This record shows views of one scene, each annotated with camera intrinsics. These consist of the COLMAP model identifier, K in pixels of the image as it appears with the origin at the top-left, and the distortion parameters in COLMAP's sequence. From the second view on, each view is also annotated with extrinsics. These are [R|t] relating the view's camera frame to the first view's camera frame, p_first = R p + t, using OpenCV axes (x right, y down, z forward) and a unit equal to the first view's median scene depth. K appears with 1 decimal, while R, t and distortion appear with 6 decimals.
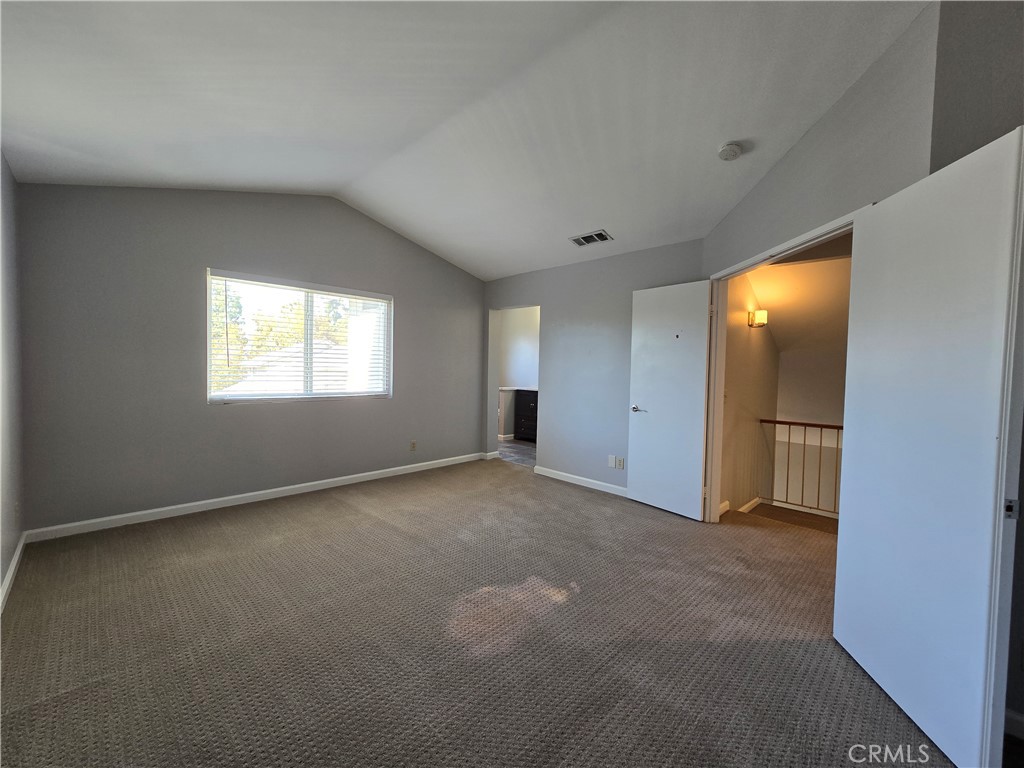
lens RADIAL K [[417.0, 0, 519.0], [0, 417.0, 381.6], [0, 0, 1]] dist [-0.001172, -0.000157]
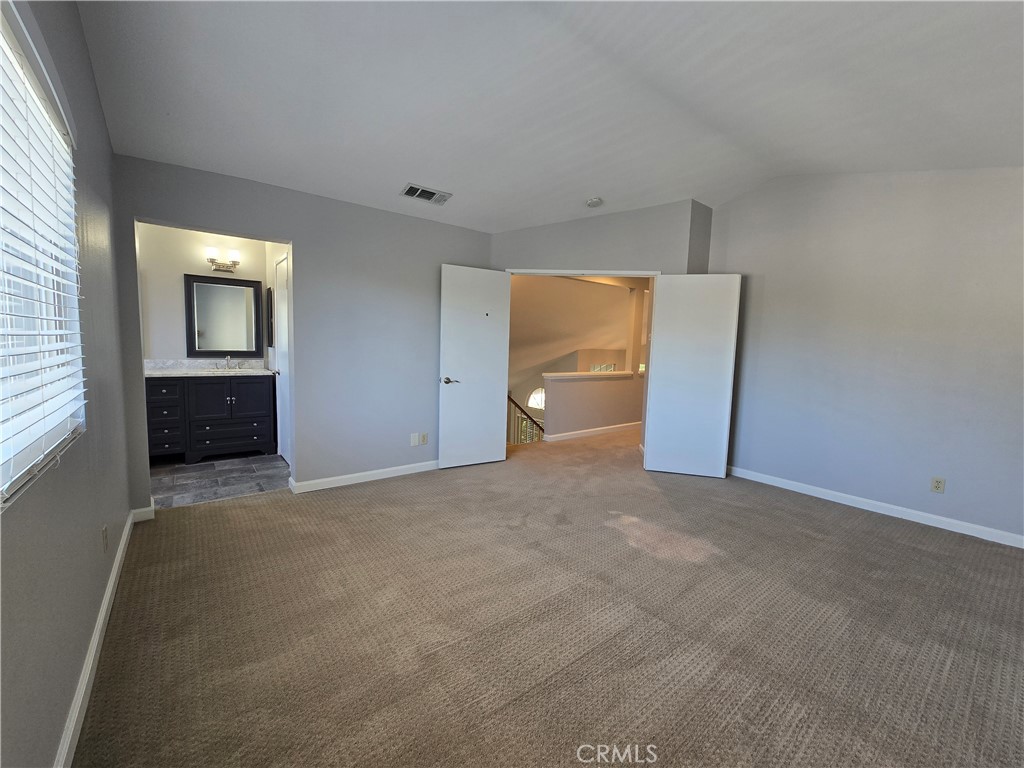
lens RADIAL K [[417.0, 0, 519.0], [0, 417.0, 381.6], [0, 0, 1]] dist [-0.001172, -0.000157]
pose [[0.131282, -0.108561, 0.985383, -0.982324], [0.011710, 0.994086, 0.107960, -0.058340], [-0.991276, -0.002634, 0.131777, 0.948940]]
